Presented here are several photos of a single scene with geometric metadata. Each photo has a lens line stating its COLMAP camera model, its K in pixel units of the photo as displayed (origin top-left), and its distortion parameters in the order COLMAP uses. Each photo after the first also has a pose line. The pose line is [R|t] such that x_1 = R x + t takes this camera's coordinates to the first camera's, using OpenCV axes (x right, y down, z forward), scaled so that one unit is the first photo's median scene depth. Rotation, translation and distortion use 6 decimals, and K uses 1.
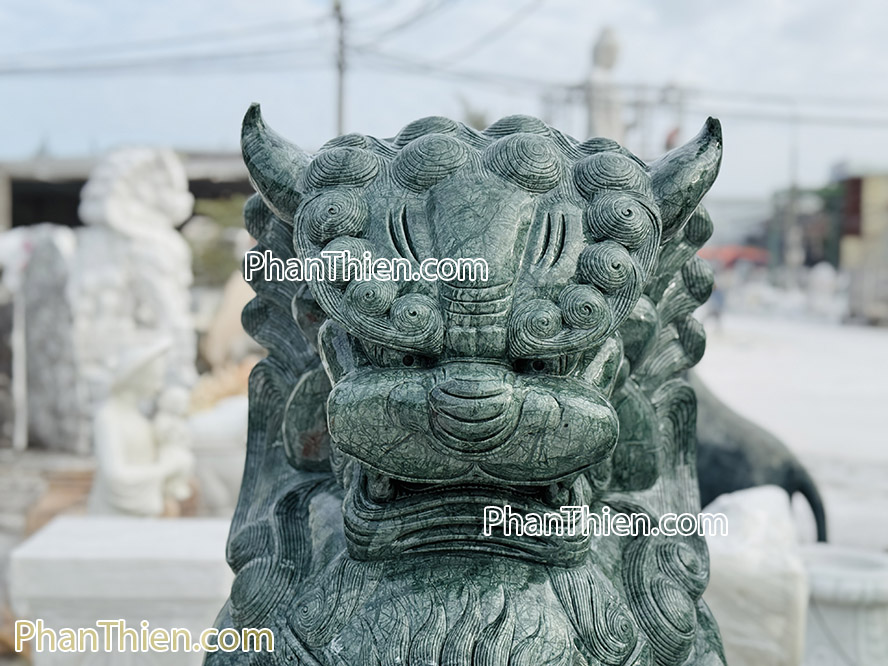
lens RADIAL K [[1222.8, 0, 447.4], [0, 1222.8, 334.0], [0, 0, 1]] dist [0.130264, 0.000000]
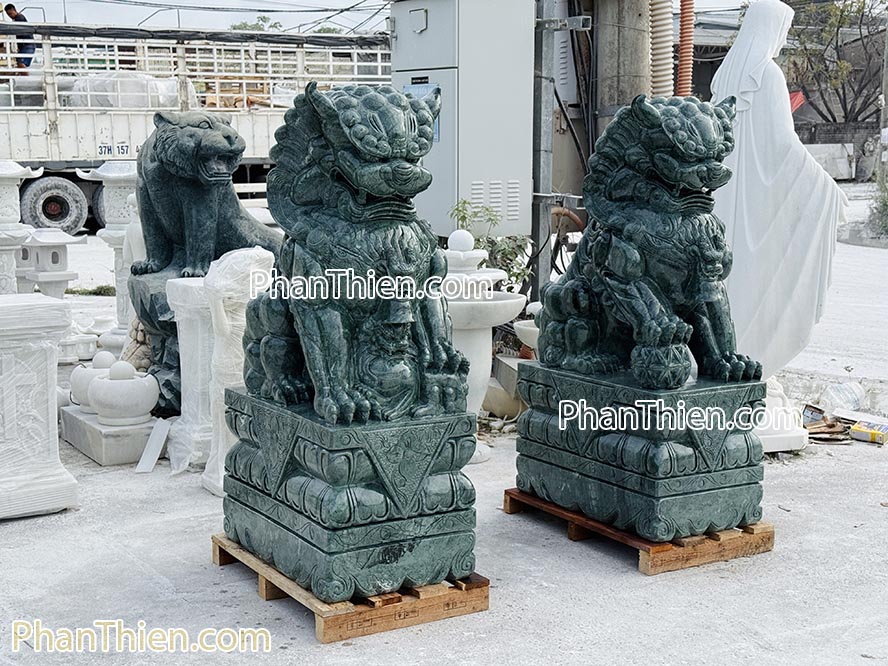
lens RADIAL K [[1222.8, 0, 447.6], [0, 1222.8, 342.2], [0, 0, 1]] dist [0.130264, 0.000000]
pose [[0.845632, -0.101054, 0.524114, -1.687048], [0.046032, 0.992064, 0.117008, 0.131003], [-0.531778, -0.074820, 0.843572, -2.009932]]
